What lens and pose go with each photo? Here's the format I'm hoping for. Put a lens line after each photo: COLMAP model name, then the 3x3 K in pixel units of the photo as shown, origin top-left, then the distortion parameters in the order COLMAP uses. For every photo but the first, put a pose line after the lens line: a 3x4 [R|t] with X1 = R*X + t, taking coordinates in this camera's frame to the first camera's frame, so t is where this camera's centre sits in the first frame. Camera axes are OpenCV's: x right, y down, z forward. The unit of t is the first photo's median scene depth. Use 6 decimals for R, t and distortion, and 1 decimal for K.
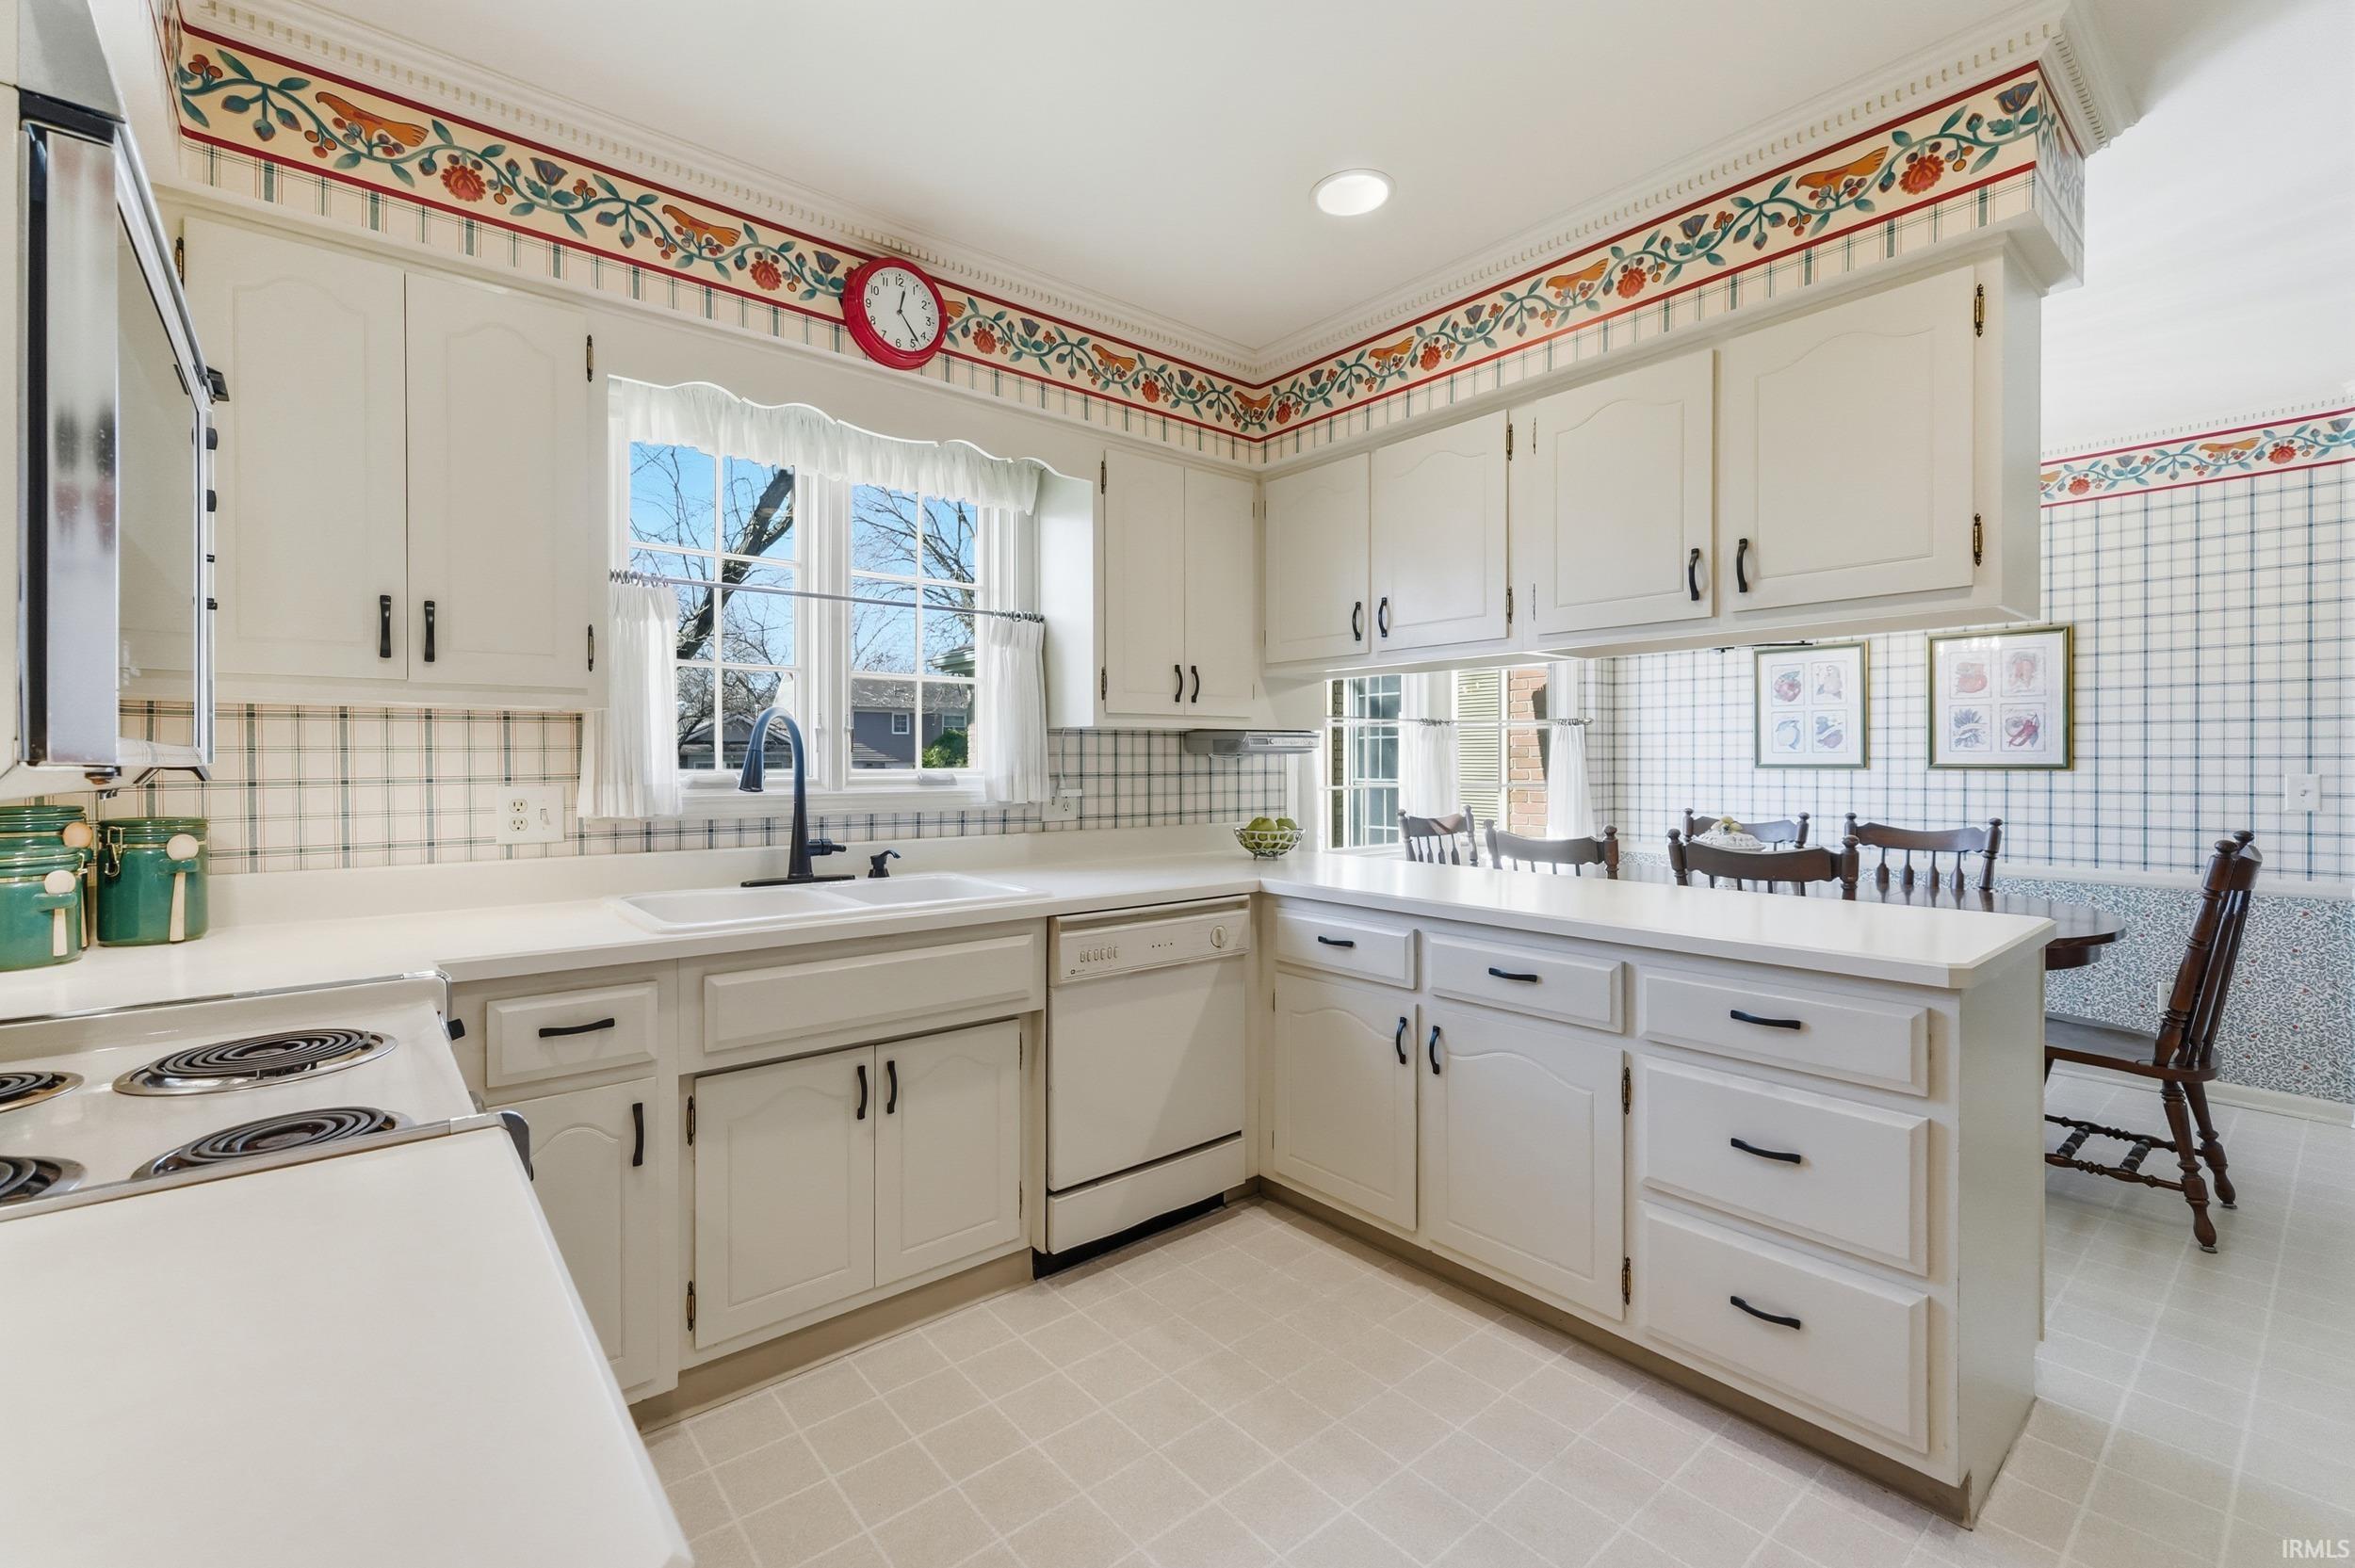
lens RADIAL K [[998.5, 0, 1178.7], [0, 998.5, 764.0], [0, 0, 1]] dist [-0.005495, -0.000975]
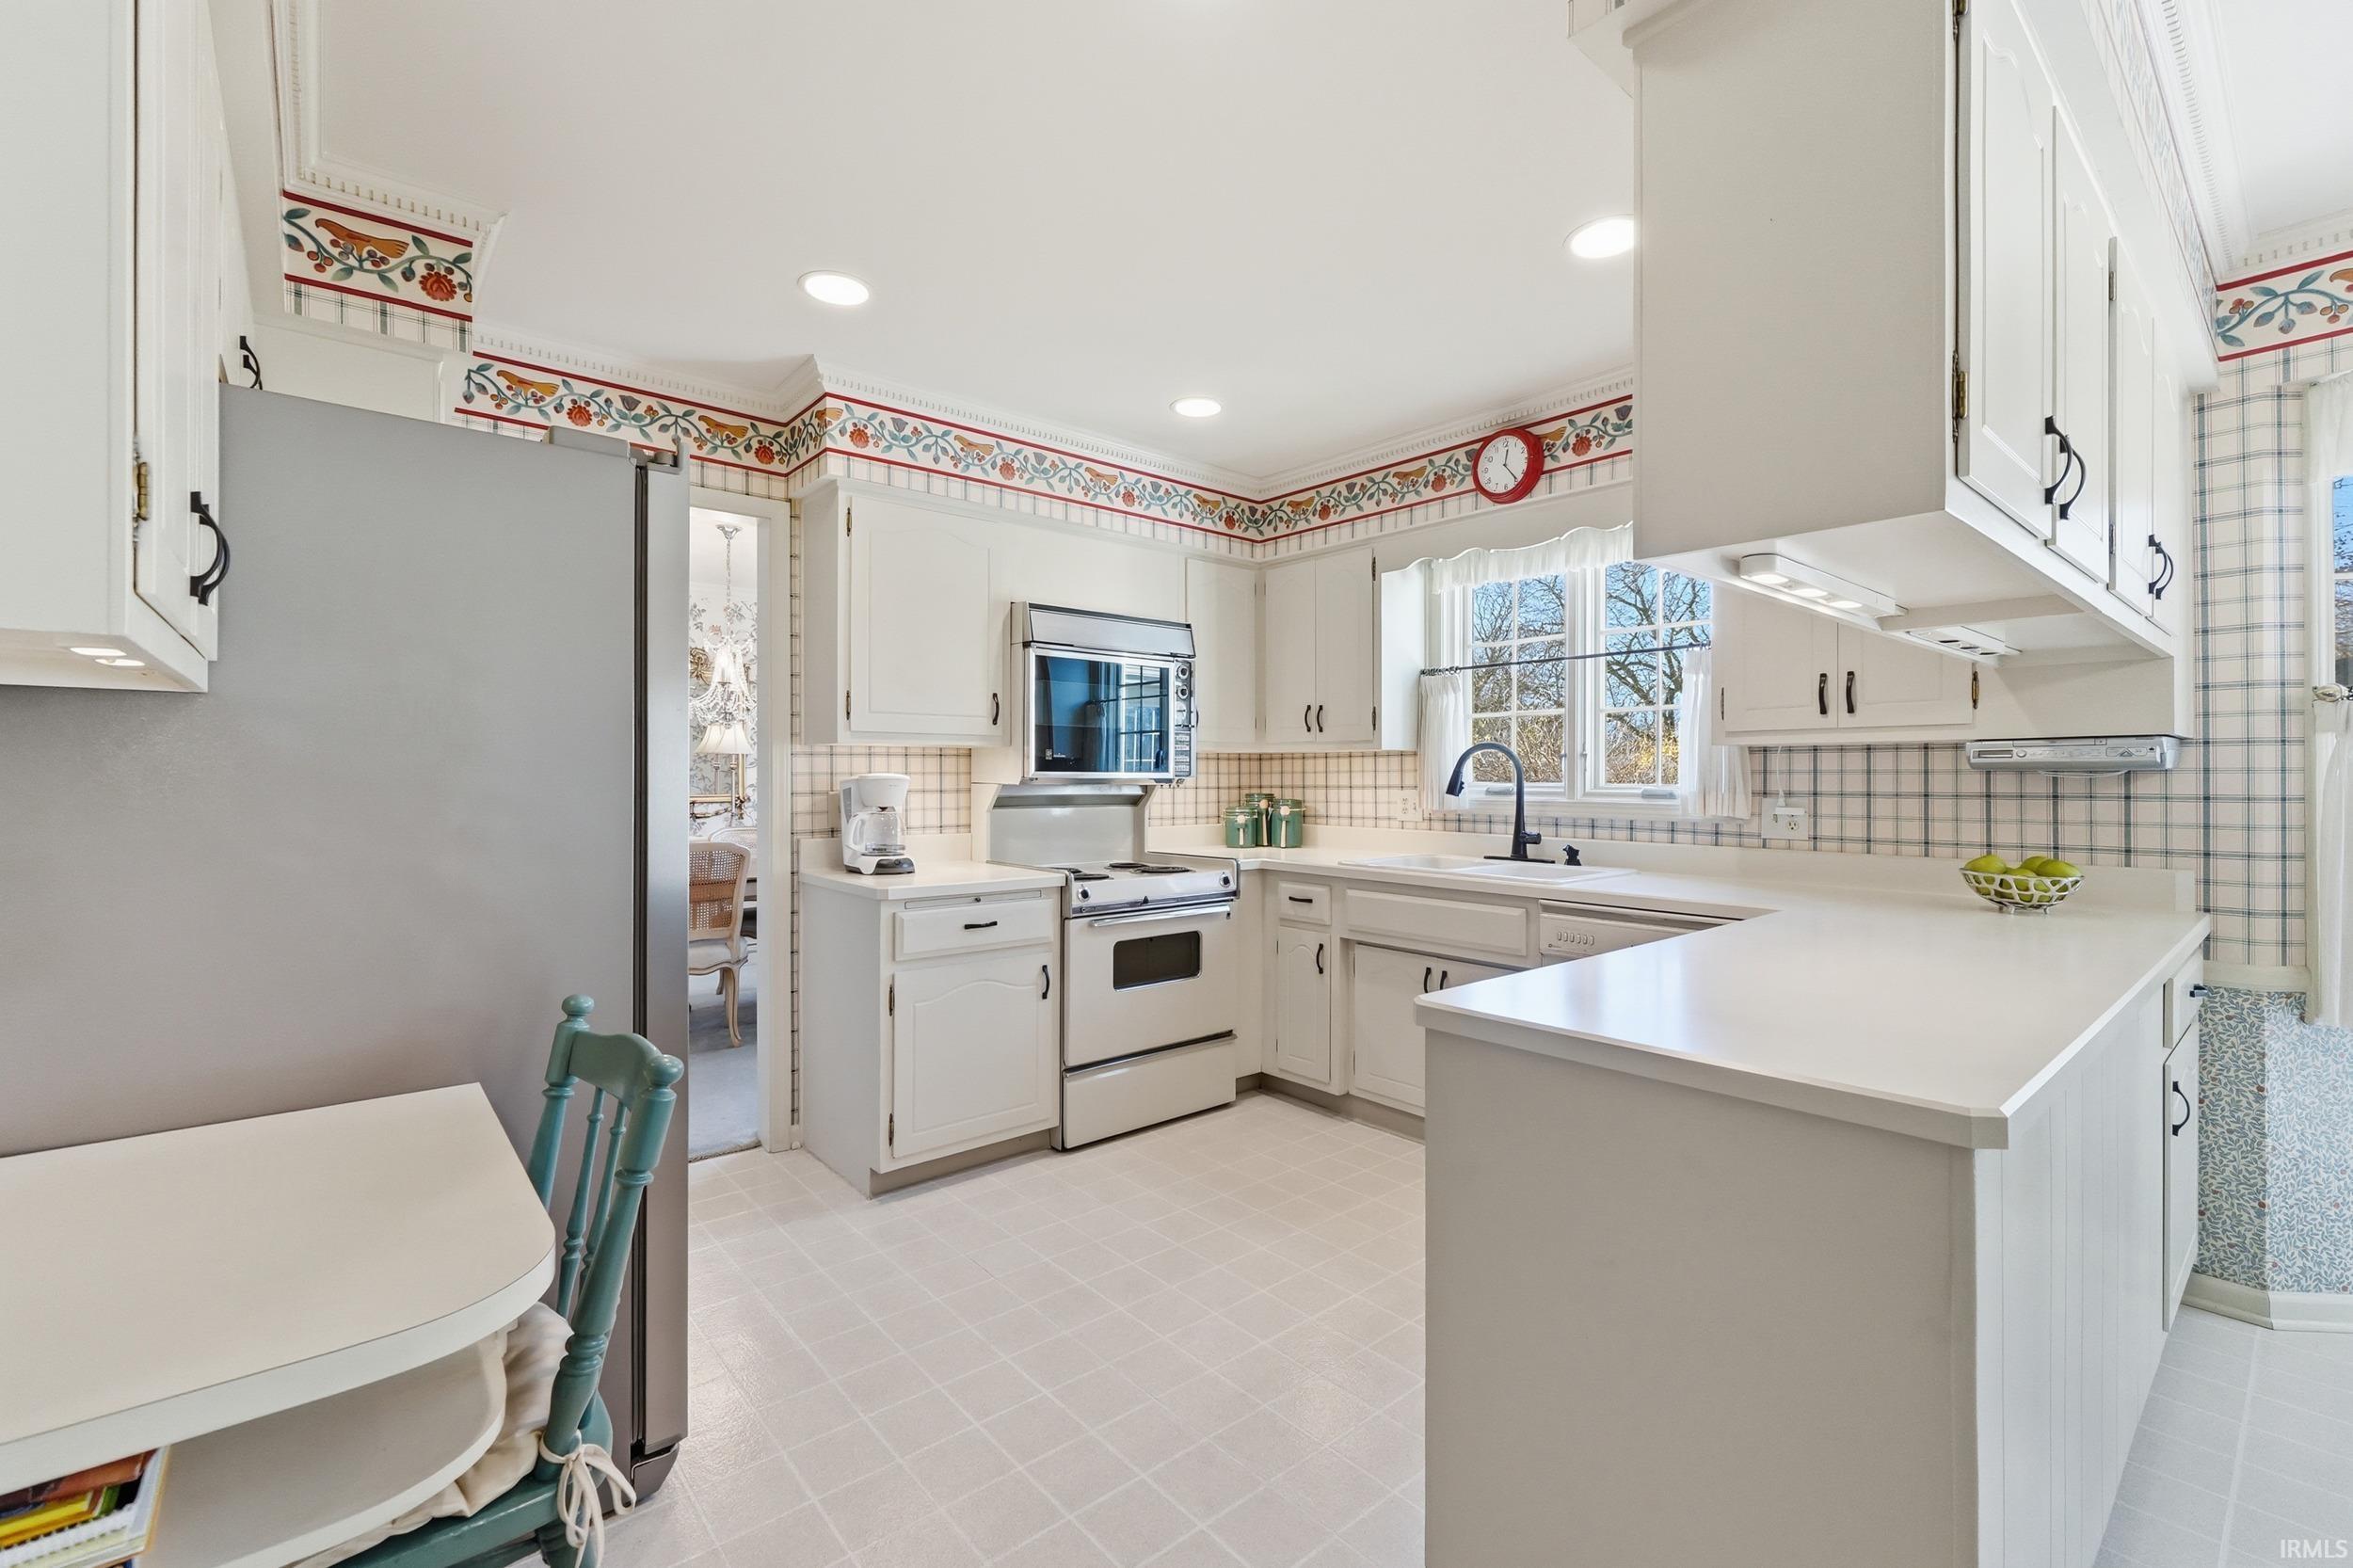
lens RADIAL K [[1008.8, 0, 1188.7], [0, 1008.8, 773.6], [0, 0, 1]] dist [-0.001594, 0.000757]
pose [[0.014533, -0.000150, -0.999894, 0.757411], [-0.004707, 0.999989, -0.000218, -0.004620], [0.999883, 0.004710, 0.014532, 0.342242]]
